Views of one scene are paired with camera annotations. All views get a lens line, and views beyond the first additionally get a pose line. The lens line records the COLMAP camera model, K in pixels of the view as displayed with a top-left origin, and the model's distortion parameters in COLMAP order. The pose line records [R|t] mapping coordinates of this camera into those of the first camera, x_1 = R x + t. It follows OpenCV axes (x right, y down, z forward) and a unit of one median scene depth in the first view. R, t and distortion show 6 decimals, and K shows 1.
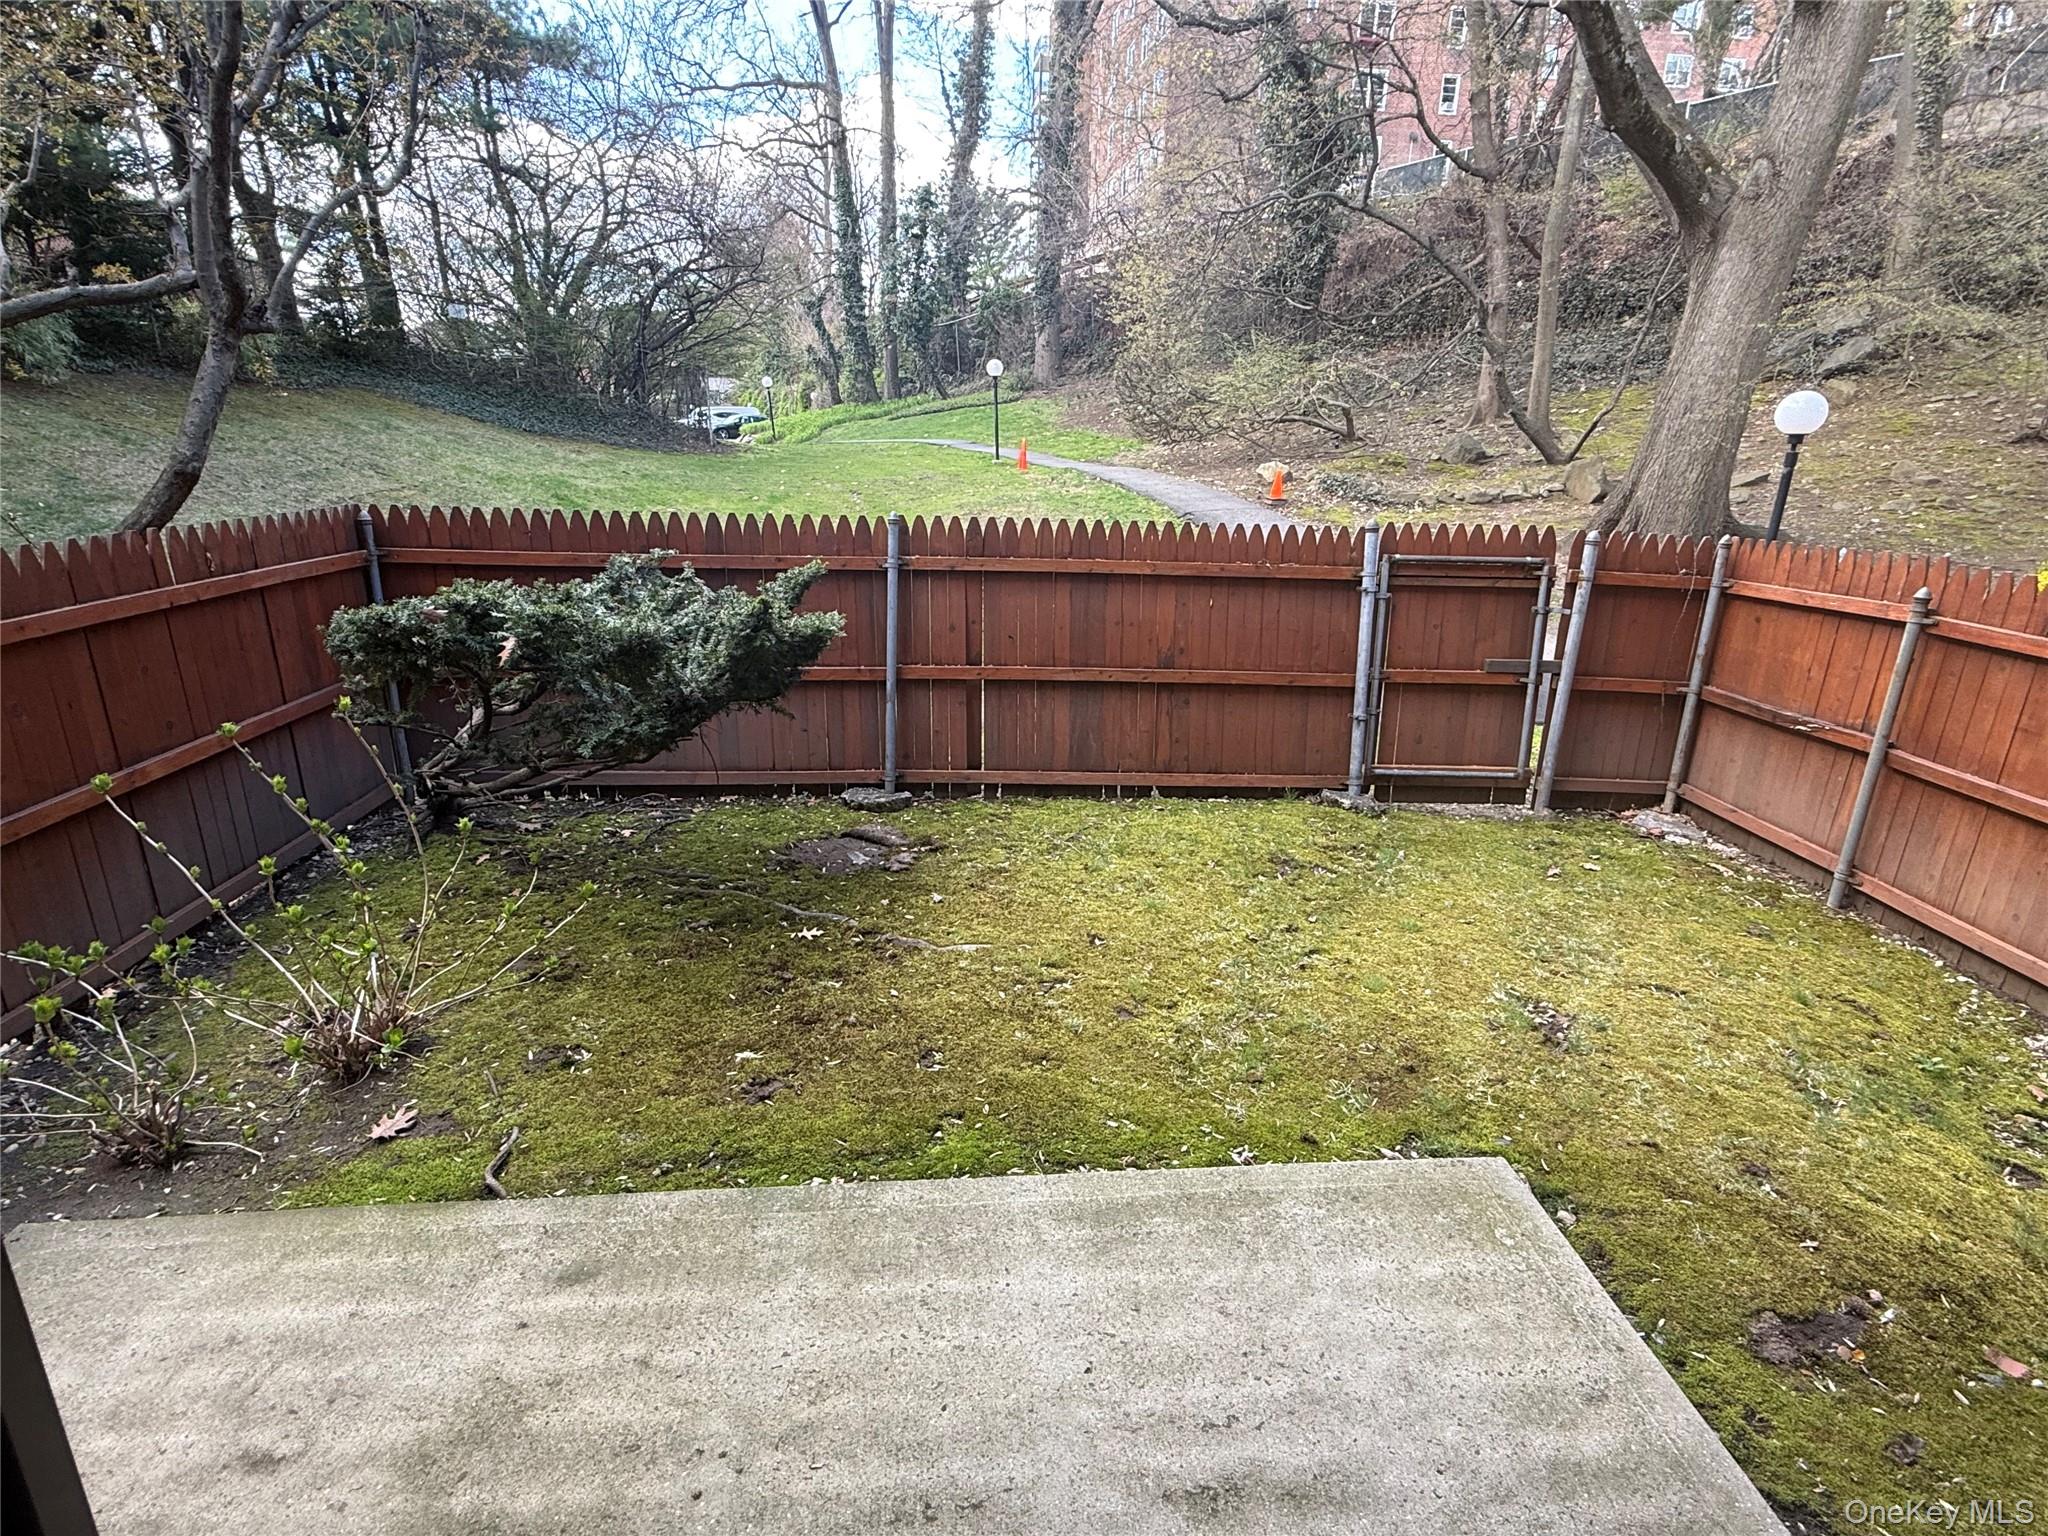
lens RADIAL K [[1048.3, 0, 1024.0], [0, 1048.3, 768.0], [0, 0, 1]] dist [0.000251, 0.000223]
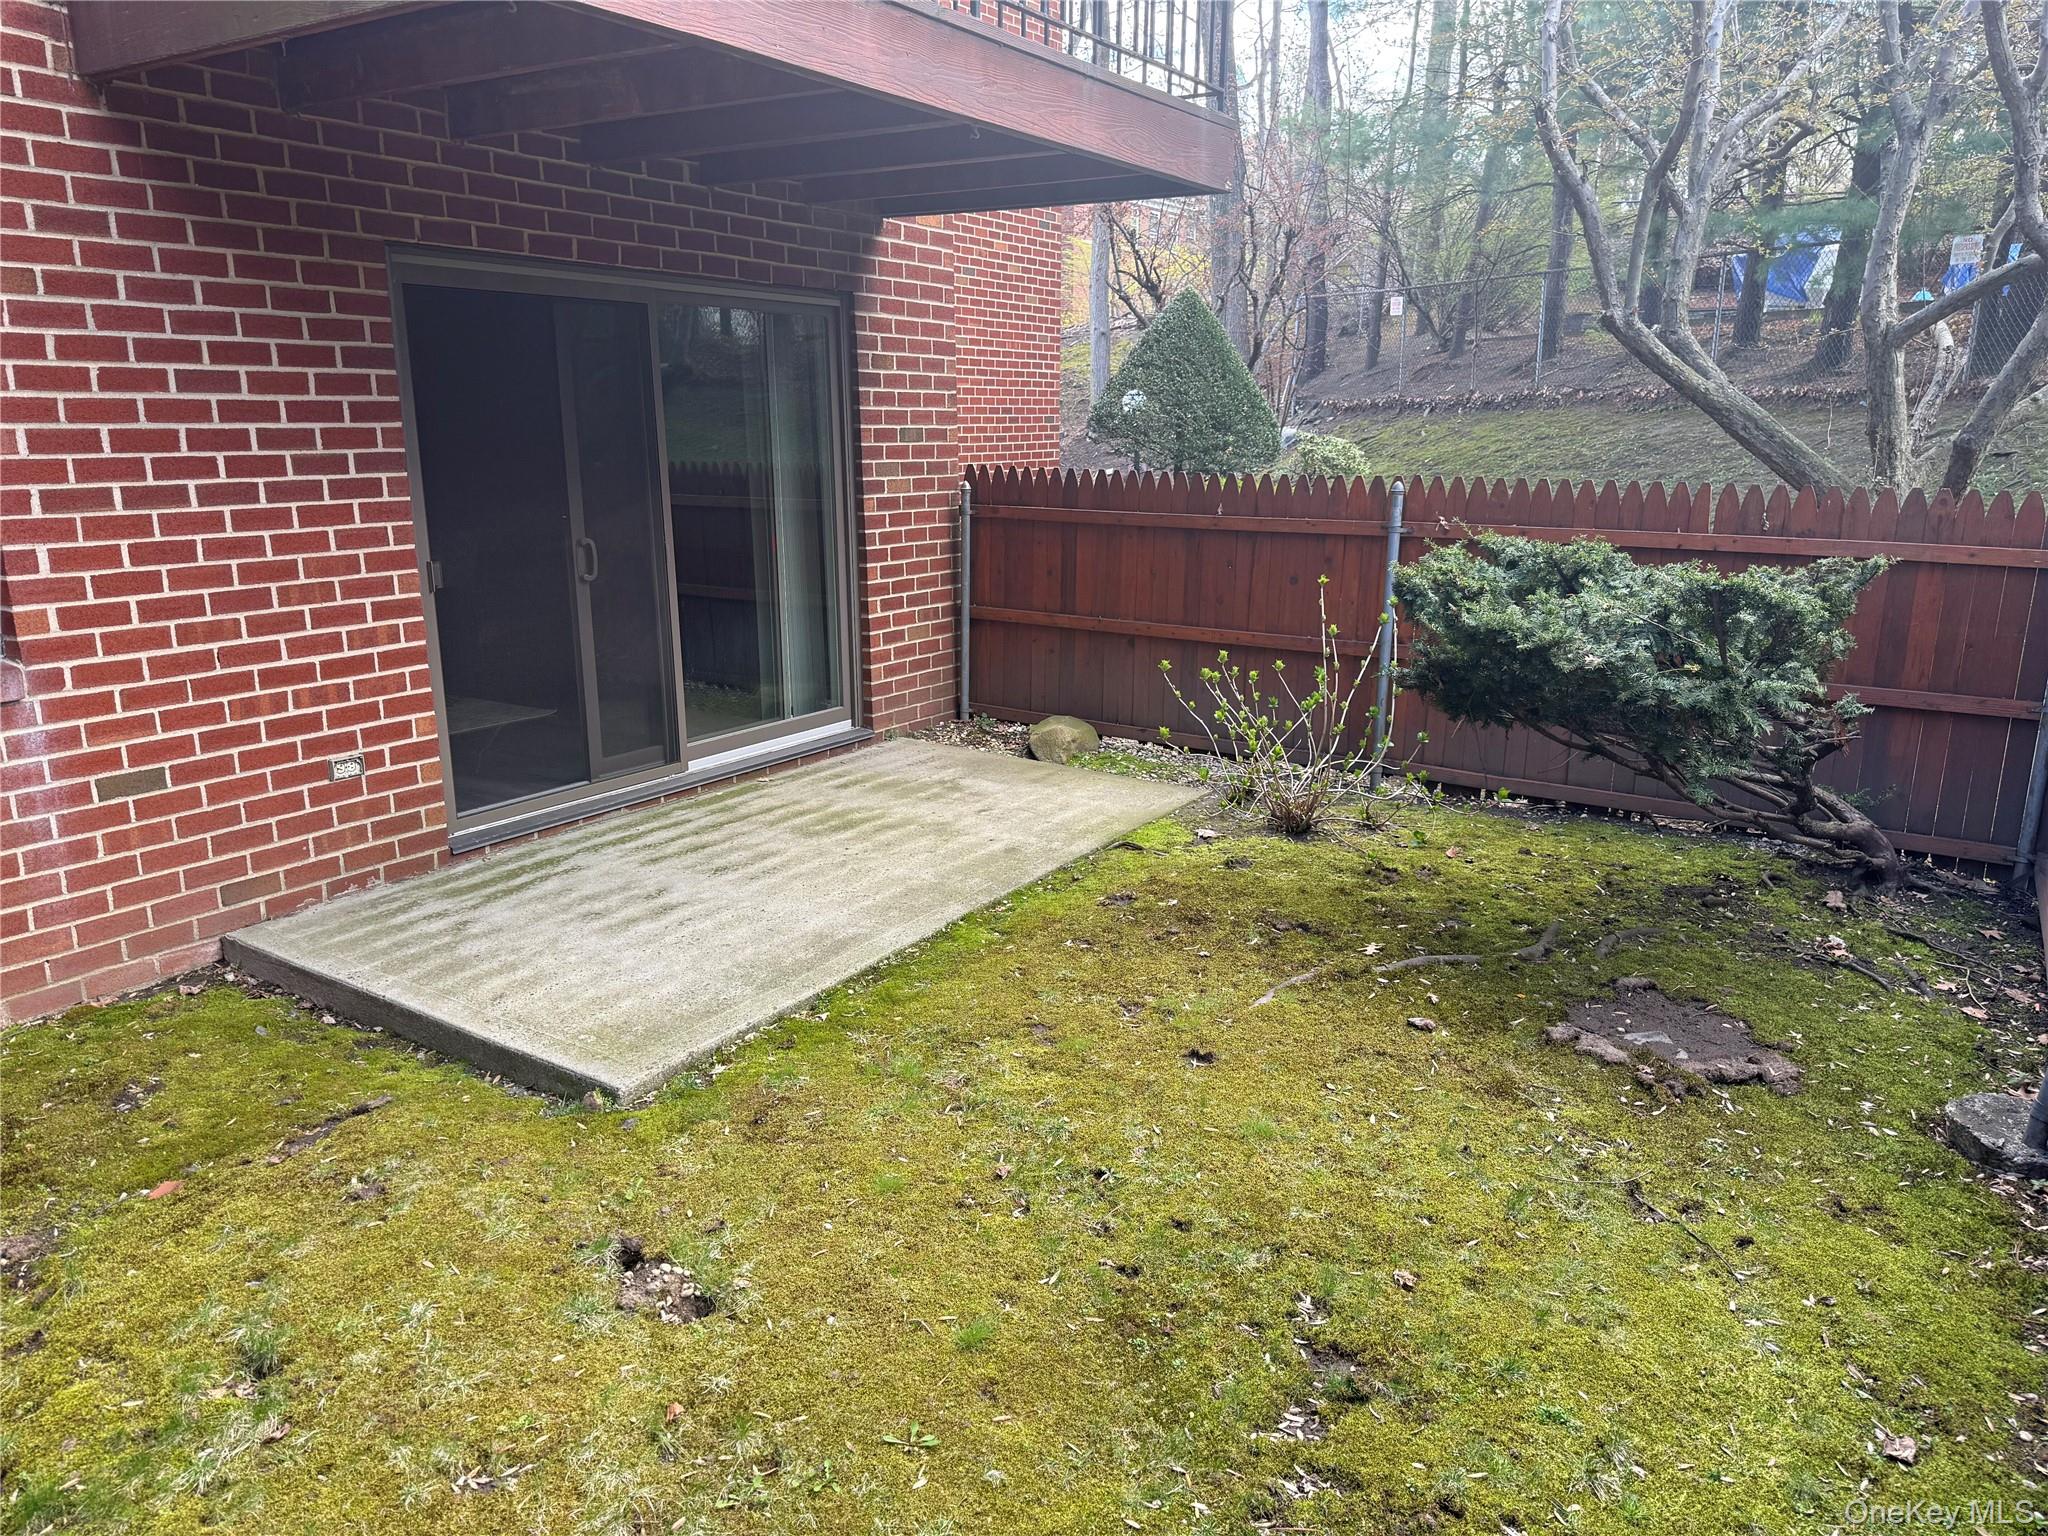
lens RADIAL K [[1431.1, 0, 989.5], [0, 1431.1, 780.4], [0, 0, 1]] dist [0.054676, -0.076296]
pose [[-0.613190, 0.173922, -0.770551, 1.416760], [-0.259635, 0.876892, 0.404537, -0.582201], [0.746048, 0.448120, -0.492545, 2.064687]]
